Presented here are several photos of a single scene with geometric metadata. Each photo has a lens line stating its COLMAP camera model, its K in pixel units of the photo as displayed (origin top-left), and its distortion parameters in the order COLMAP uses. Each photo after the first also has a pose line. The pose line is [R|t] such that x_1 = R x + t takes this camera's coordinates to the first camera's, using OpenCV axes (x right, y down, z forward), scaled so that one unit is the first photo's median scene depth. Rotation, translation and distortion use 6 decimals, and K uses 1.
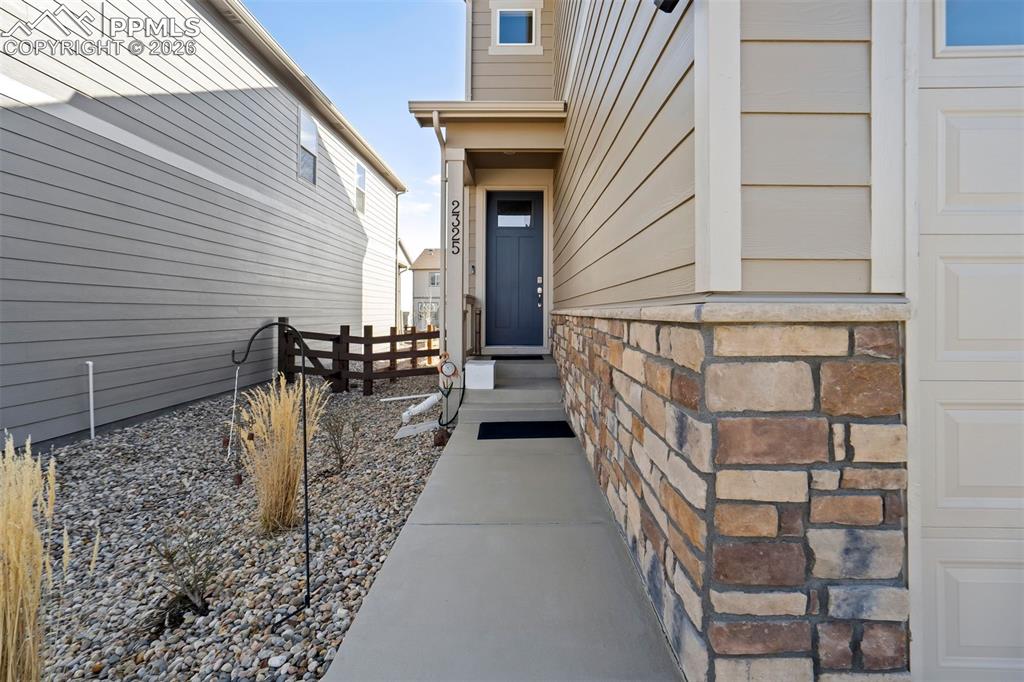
lens RADIAL K [[481.6, 0, 506.3], [0, 481.6, 303.6], [0, 0, 1]] dist [-0.021083, 0.009058]
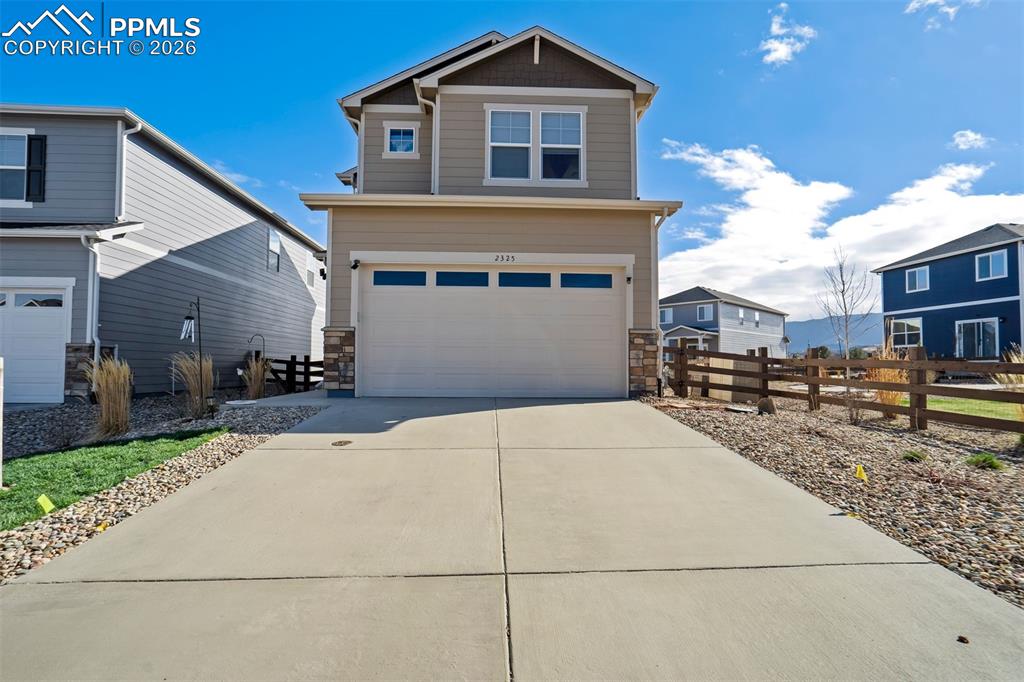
lens RADIAL K [[481.6, 0, 502.3], [0, 481.6, 350.4], [0, 0, 1]] dist [-0.021083, 0.009058]
pose [[0.999287, 0.005456, 0.037352, 0.384541], [-0.004761, 0.999814, -0.018683, 0.061111], [-0.037447, 0.018491, 0.999128, -0.831490]]
